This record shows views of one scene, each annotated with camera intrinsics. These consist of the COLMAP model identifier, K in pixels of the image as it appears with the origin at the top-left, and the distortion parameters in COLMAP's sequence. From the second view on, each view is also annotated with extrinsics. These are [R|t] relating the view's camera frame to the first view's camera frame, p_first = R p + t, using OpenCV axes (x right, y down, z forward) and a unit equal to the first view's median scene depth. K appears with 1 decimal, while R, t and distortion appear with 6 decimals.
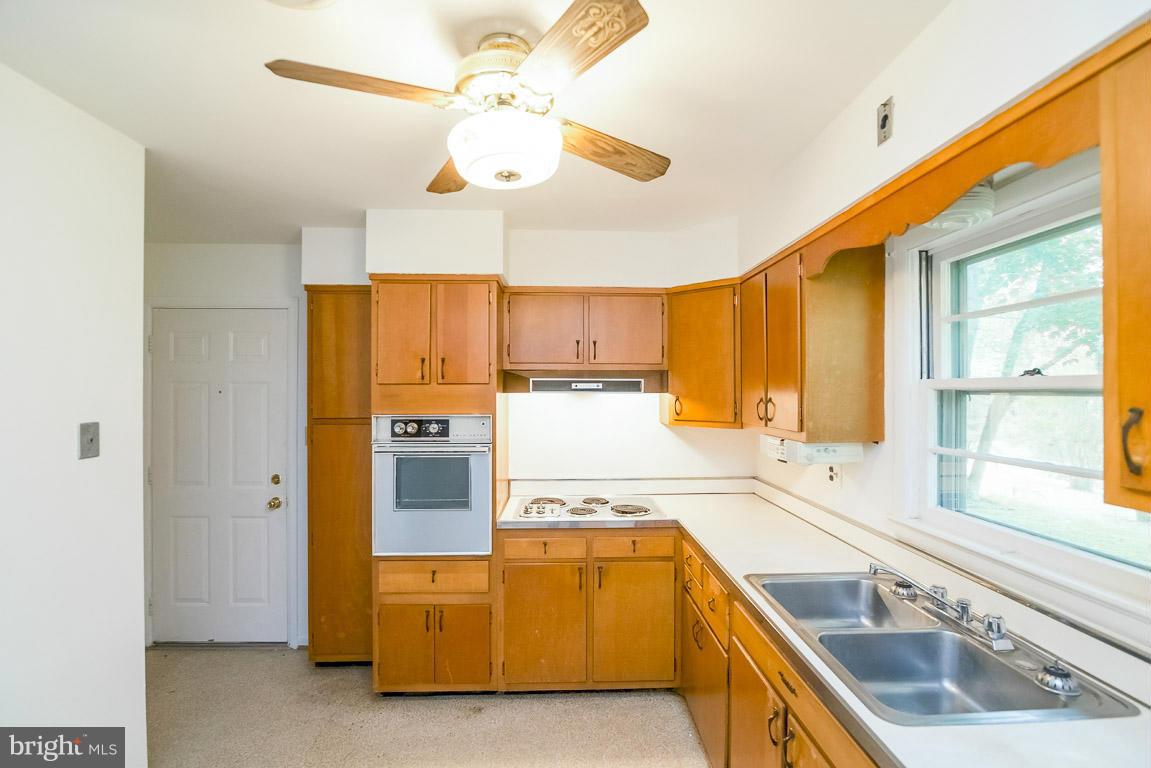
lens RADIAL K [[531.9, 0, 576.4], [0, 531.9, 389.7], [0, 0, 1]] dist [-0.018708, -0.000214]
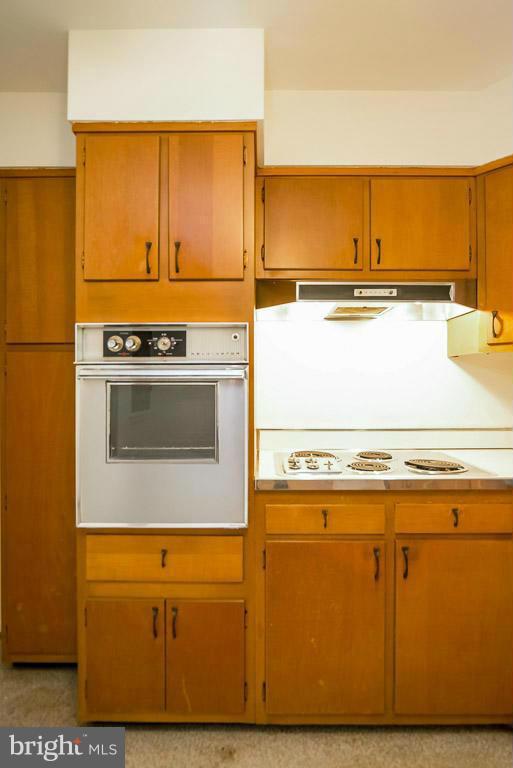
lens RADIAL K [[427.1, 0, 256.5], [0, 427.1, 384.0], [0, 0, 1]] dist [-0.013711, -0.000181]
pose [[0.999111, -0.000341, -0.042167, -0.124644], [0.000492, 0.999993, 0.003588, 0.122287], [0.042165, -0.003605, 0.999104, 0.448075]]
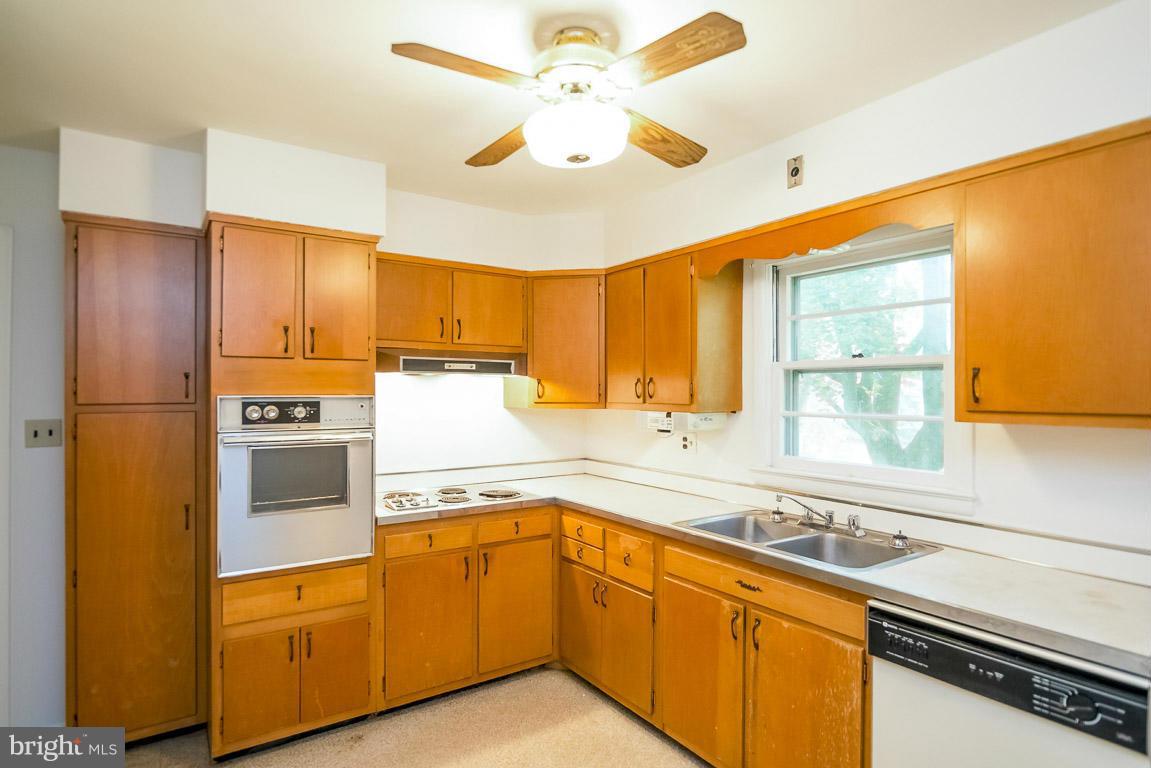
lens RADIAL K [[608.2, 0, 584.3], [0, 608.2, 389.3], [0, 0, 1]] dist [-0.014850, -0.000086]
pose [[0.844690, 0.003174, 0.535246, -0.397698], [-0.002696, 0.999995, -0.001675, 0.037146], [-0.535248, -0.000028, 0.844695, -0.029418]]
